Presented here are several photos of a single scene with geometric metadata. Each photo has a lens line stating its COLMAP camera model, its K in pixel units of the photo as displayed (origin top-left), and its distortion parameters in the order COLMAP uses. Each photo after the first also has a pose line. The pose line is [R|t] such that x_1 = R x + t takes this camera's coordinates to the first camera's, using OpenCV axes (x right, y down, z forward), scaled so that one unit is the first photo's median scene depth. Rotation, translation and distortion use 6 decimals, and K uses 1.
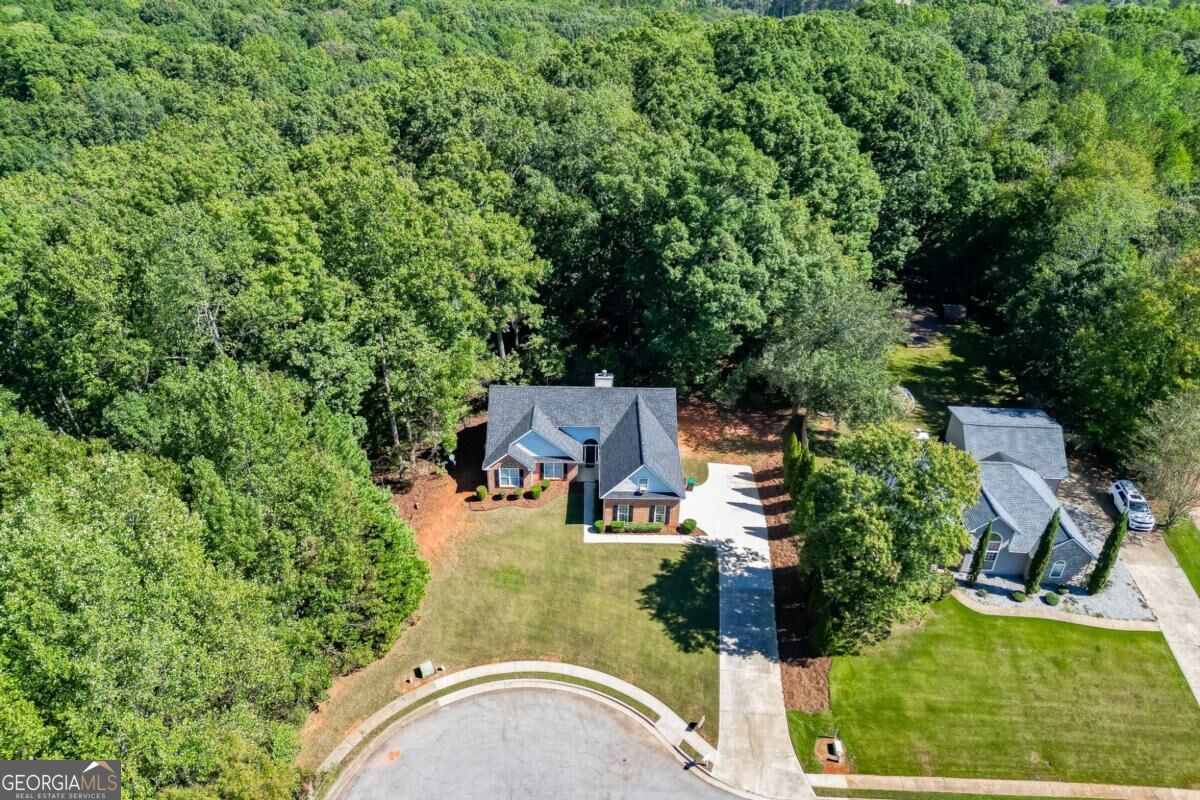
lens RADIAL K [[829.5, 0, 599.5], [0, 829.5, 441.2], [0, 0, 1]] dist [0.087621, -0.093858]
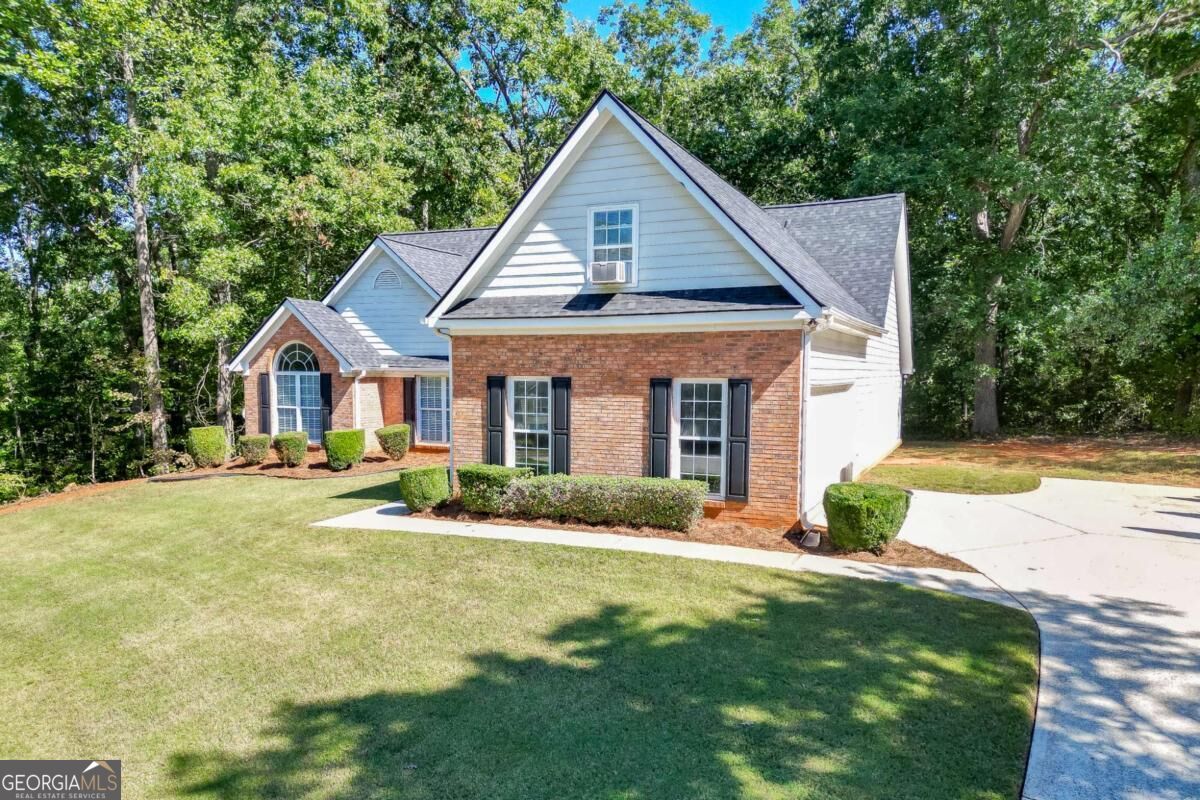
lens RADIAL K [[829.5, 0, 599.5], [0, 829.5, 441.2], [0, 0, 1]] dist [0.087621, -0.093858]
pose [[0.907764, 0.019979, -0.419006, 0.130055], [-0.222879, 0.869181, -0.441417, 0.175406], [0.355373, 0.494090, 0.793464, 0.831902]]
